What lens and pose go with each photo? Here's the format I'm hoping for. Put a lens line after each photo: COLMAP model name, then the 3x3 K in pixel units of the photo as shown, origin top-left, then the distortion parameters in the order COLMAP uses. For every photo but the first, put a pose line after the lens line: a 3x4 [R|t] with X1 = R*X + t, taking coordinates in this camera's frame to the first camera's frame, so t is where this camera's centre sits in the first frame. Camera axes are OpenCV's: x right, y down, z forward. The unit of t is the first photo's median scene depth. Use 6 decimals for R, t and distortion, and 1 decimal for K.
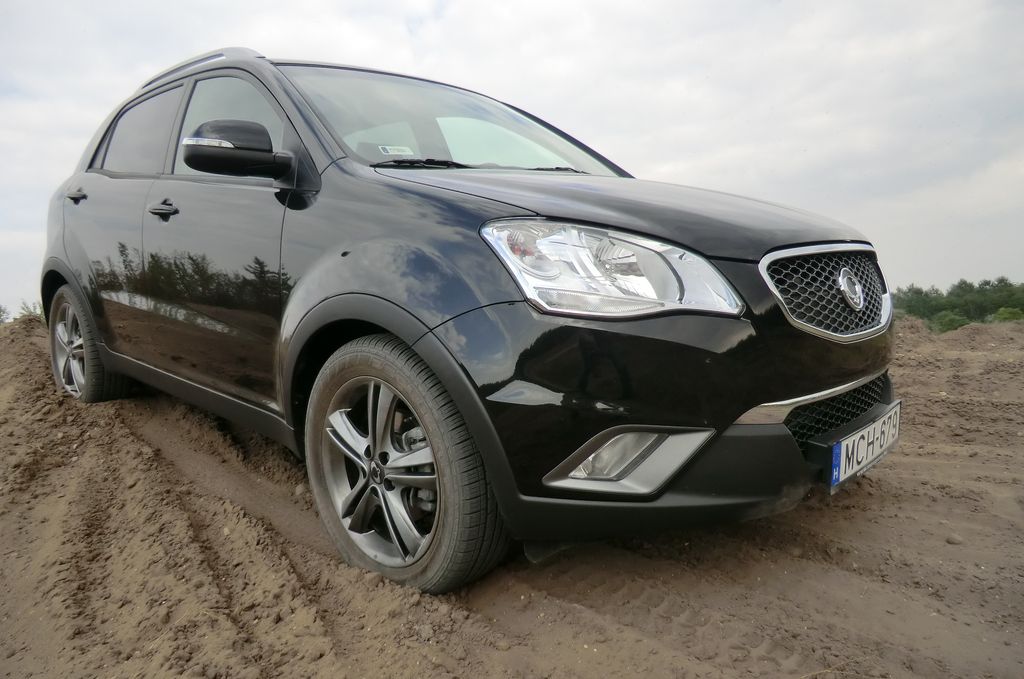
lens RADIAL K [[734.7, 0, 529.4], [0, 734.7, 334.2], [0, 0, 1]] dist [-0.049312, 0.047721]
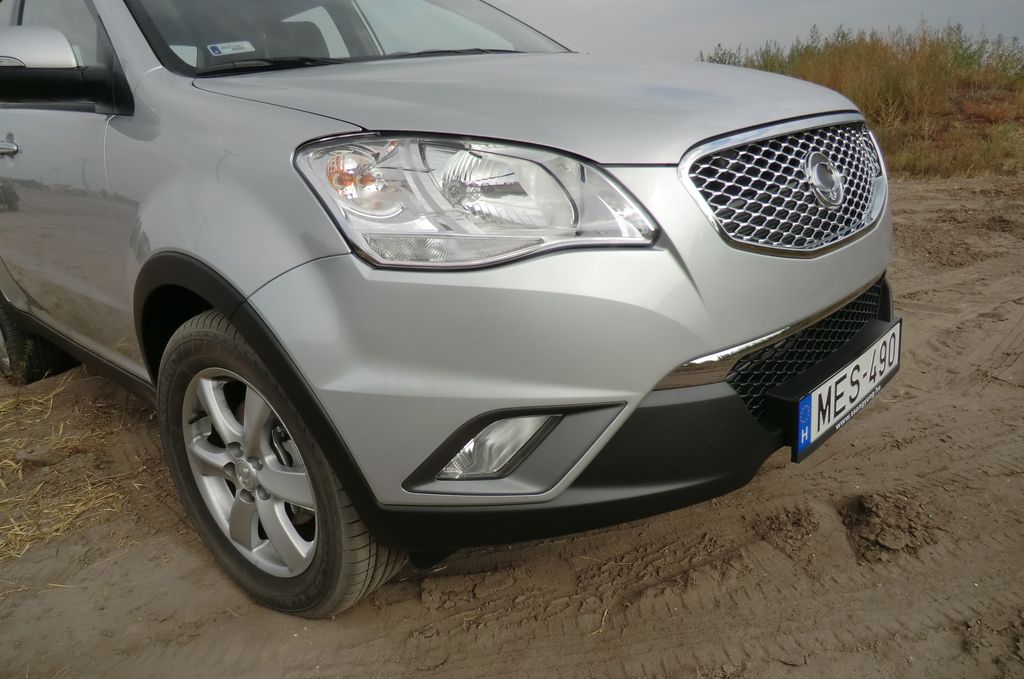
lens RADIAL K [[723.4, 0, 514.1], [0, 723.4, 338.5], [0, 0, 1]] dist [-0.034483, 0.048127]
pose [[0.994597, -0.083664, -0.061466, 0.155873], [0.092733, 0.982143, 0.163694, -0.051925], [0.046673, -0.168509, 0.984594, 0.235599]]
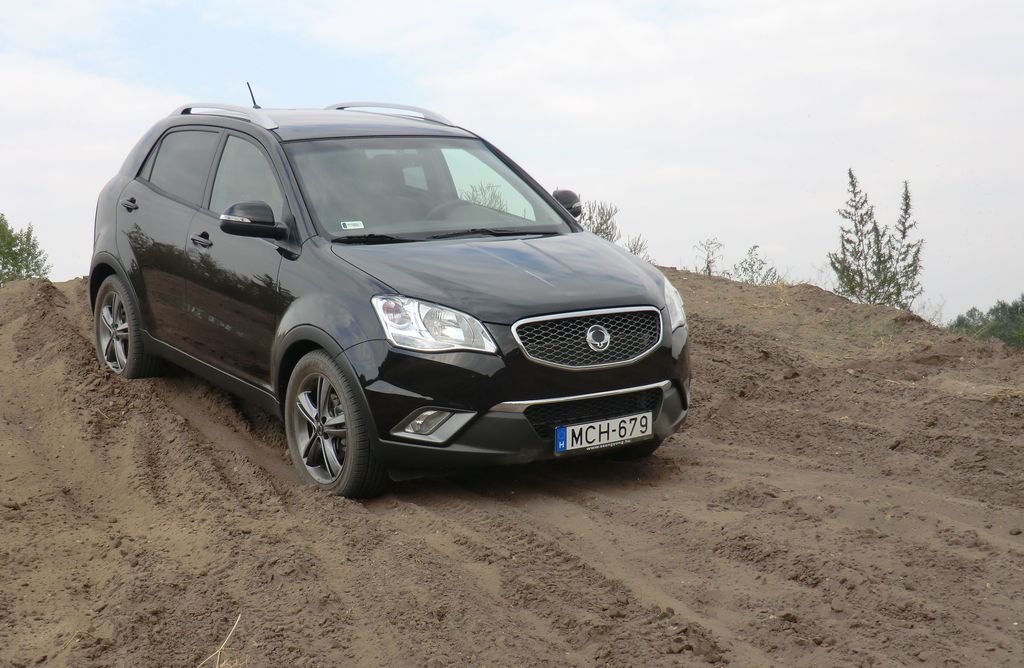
lens RADIAL K [[1504.4, 0, 507.4], [0, 1504.4, 328.8], [0, 0, 1]] dist [-0.053001, 0.000000]
pose [[0.974575, 0.055808, -0.217000, 0.952288], [-0.049749, 0.998207, 0.033286, -0.181031], [0.218469, -0.021644, 0.975604, -2.294174]]
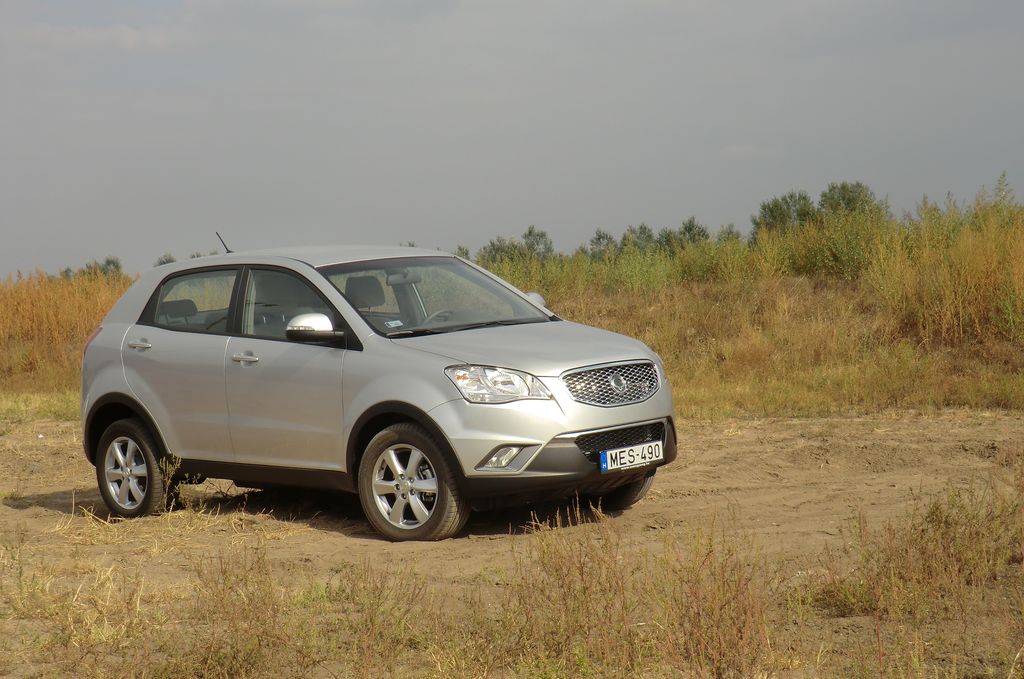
lens RADIAL K [[2072.4, 0, 490.9], [0, 2072.4, 305.1], [0, 0, 1]] dist [-0.019710, 0.000000]
pose [[0.996733, -0.064624, -0.048454, 0.369314], [0.059106, 0.992419, -0.107756, 0.331911], [0.055050, 0.104540, 0.992996, -4.940819]]
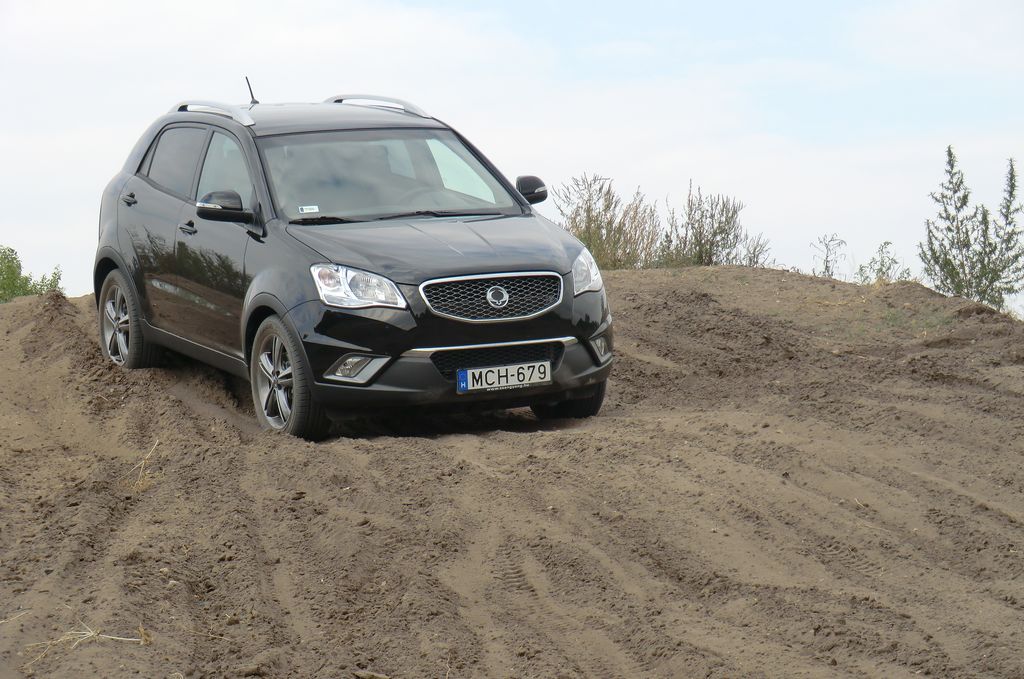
lens RADIAL K [[2847.3, 0, 503.0], [0, 2847.3, 346.7], [0, 0, 1]] dist [0.152148, 0.000000]
pose [[0.930698, 0.033173, -0.364282, 3.157499], [-0.036199, 0.999344, -0.001479, 0.079193], [0.363994, 0.014563, 0.931288, -5.945316]]
